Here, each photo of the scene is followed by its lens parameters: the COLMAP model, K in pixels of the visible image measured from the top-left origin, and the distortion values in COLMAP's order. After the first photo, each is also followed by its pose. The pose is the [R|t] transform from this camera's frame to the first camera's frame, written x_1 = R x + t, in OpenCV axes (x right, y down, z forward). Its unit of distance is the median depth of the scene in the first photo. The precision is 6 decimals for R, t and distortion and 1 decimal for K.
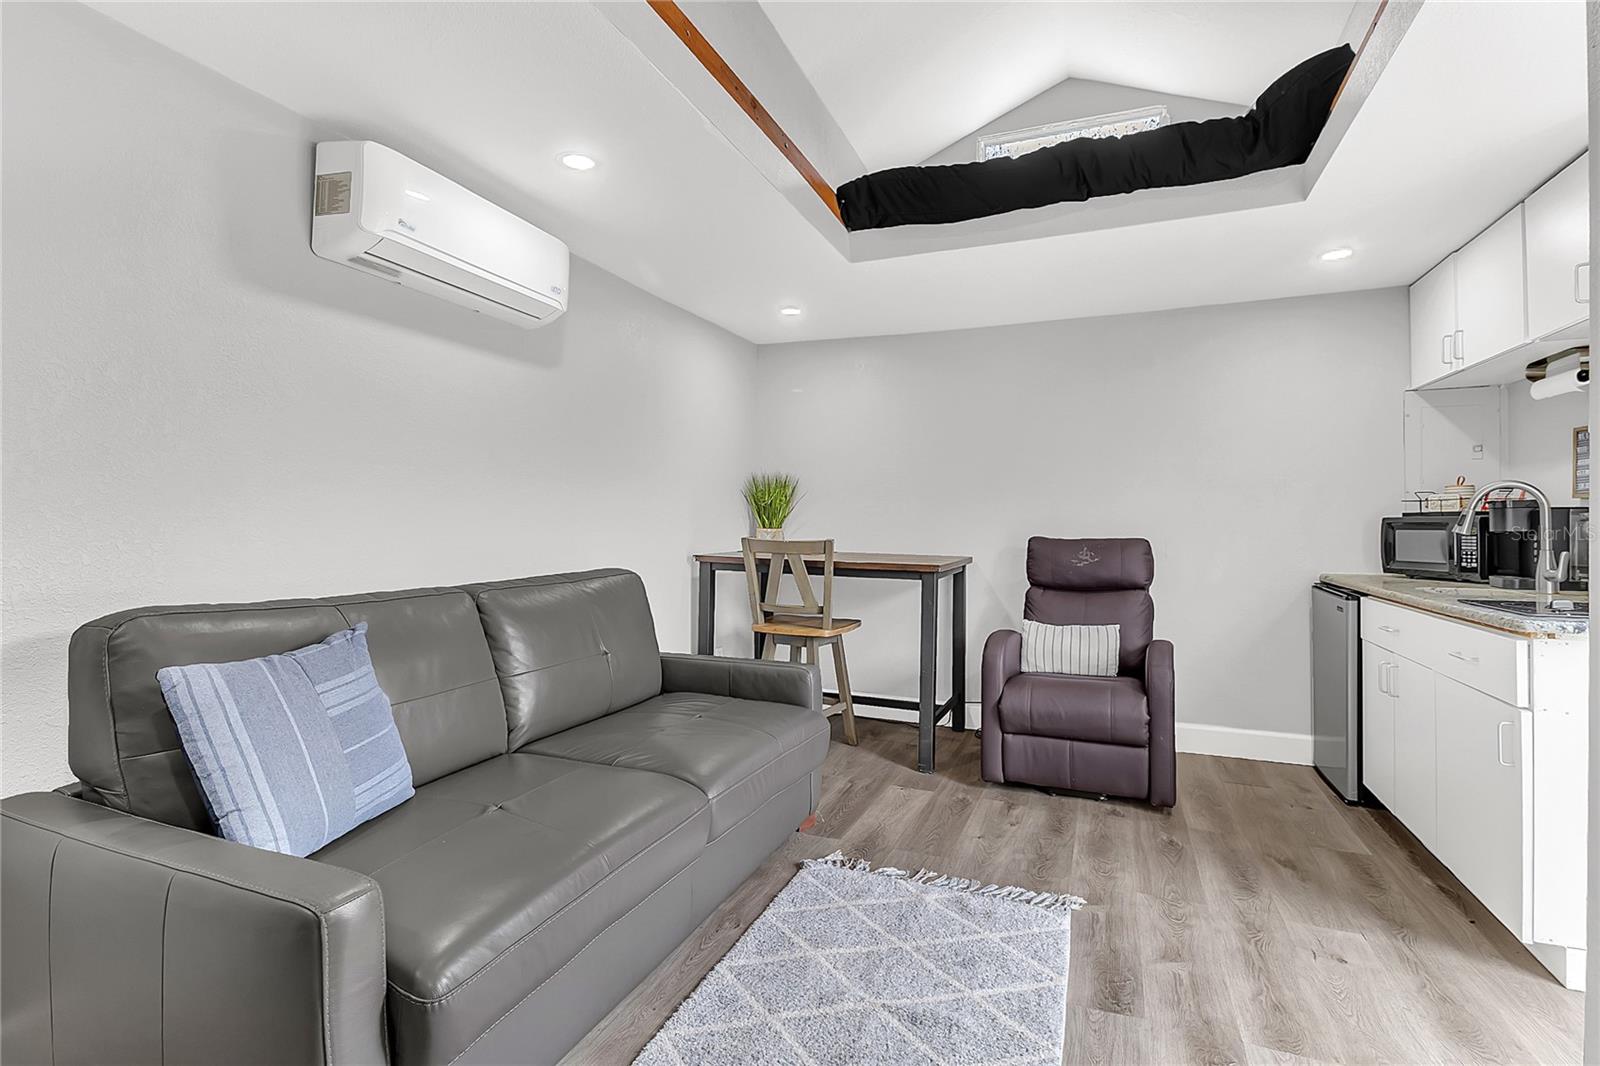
lens RADIAL K [[757.9, 0, 790.1], [0, 757.9, 526.1], [0, 0, 1]] dist [0.033985, -0.018229]
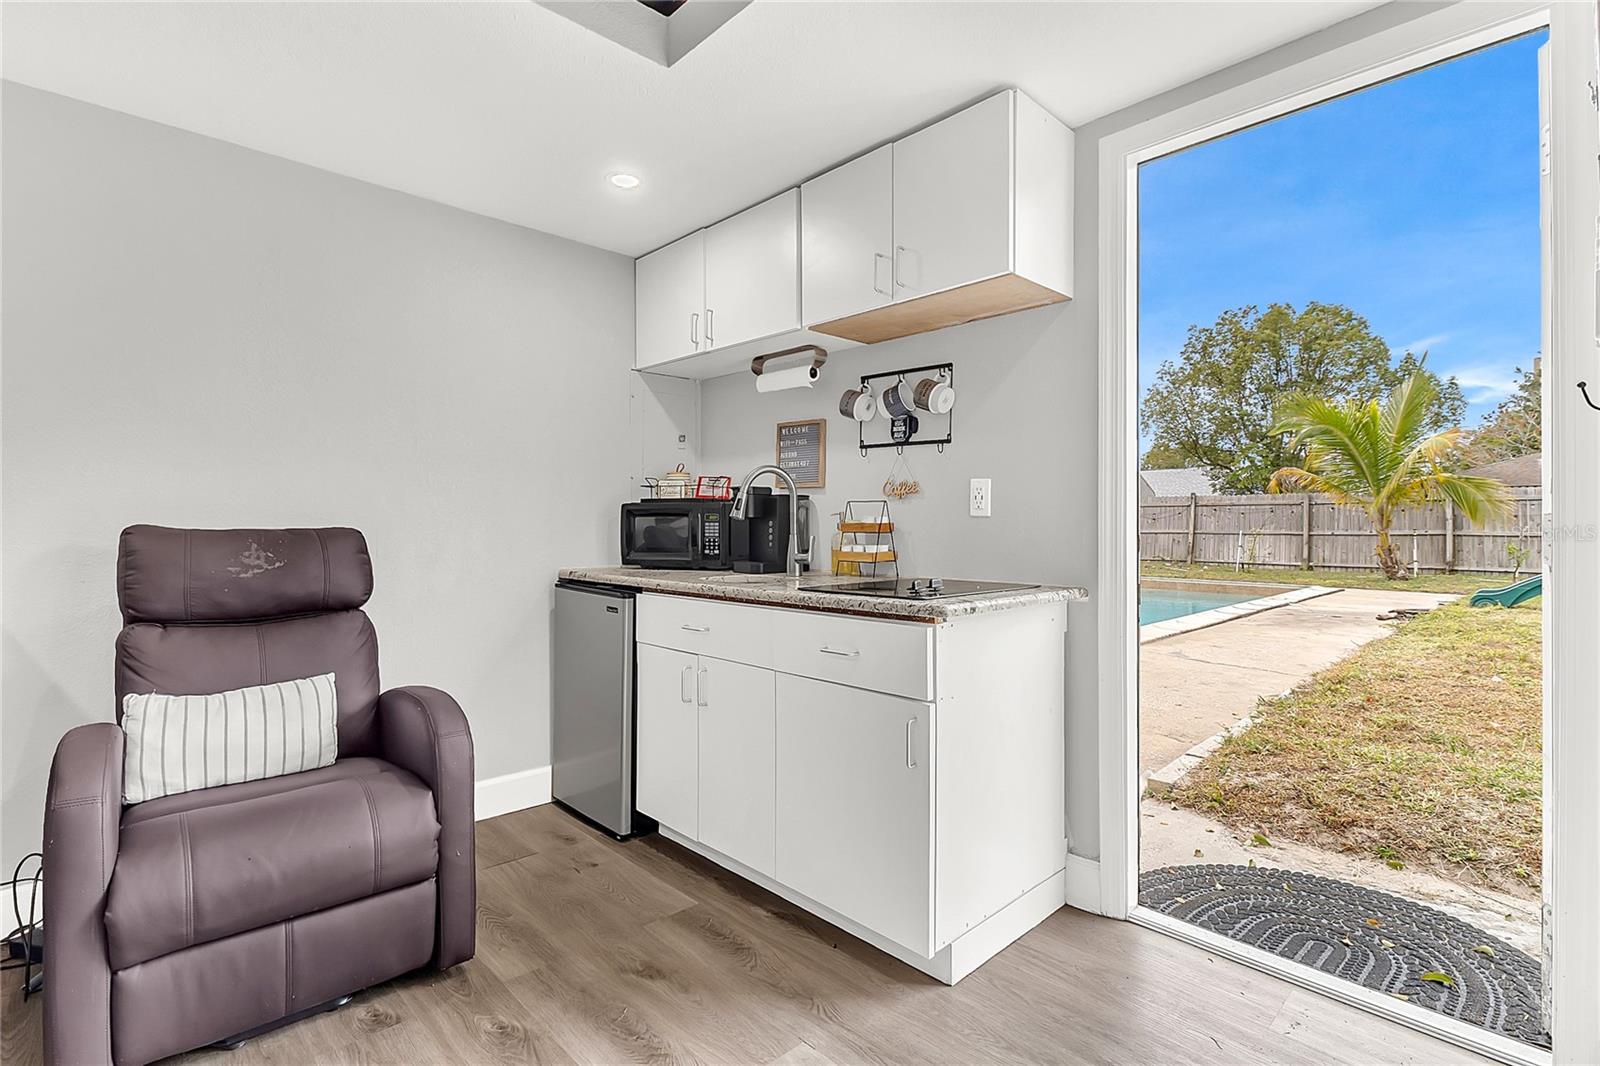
lens RADIAL K [[757.9, 0, 790.1], [0, 757.9, 526.1], [0, 0, 1]] dist [0.033985, -0.018229]
pose [[0.404973, 0.003148, 0.914323, 0.035811], [-0.000064, 0.999994, -0.003414, 0.020063], [-0.914328, 0.001324, 0.404971, 0.500992]]
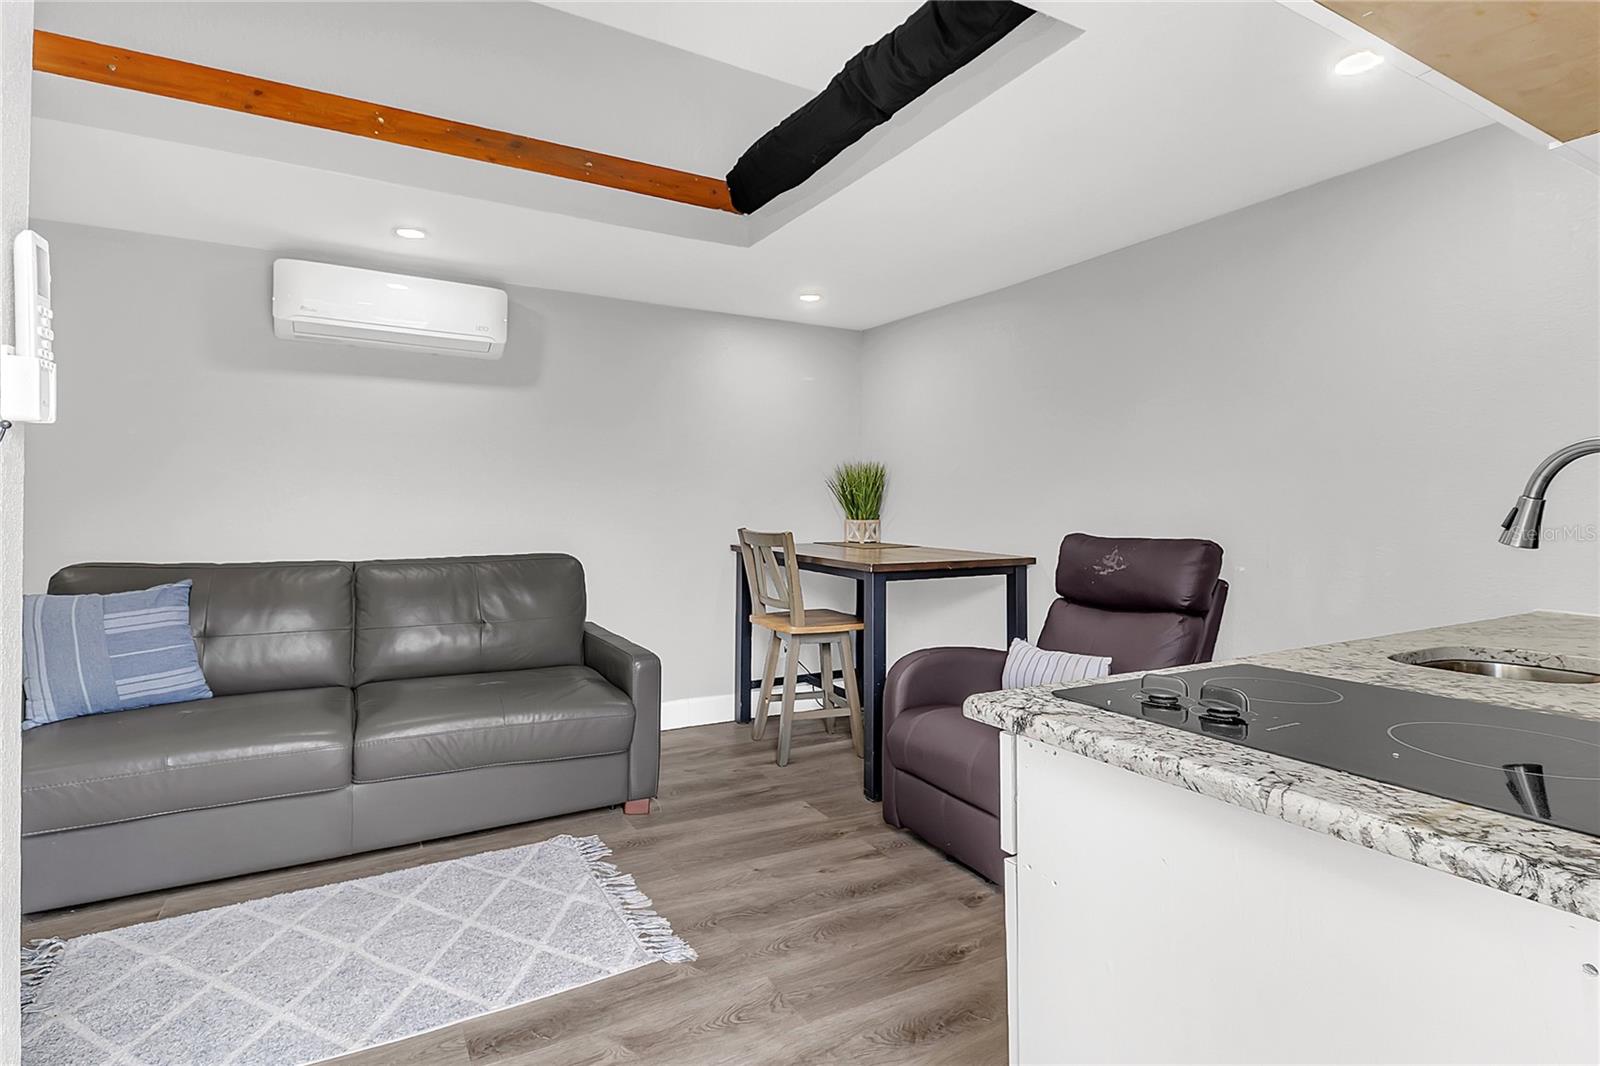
lens RADIAL K [[757.1, 0, 802.1], [0, 757.1, 495.7], [0, 0, 1]] dist [0.033952, -0.016924]
pose [[0.790765, -0.006418, -0.612086, 0.740064], [-0.005548, 0.999829, -0.017651, -0.012183], [0.612094, 0.017353, 0.790594, 0.282863]]
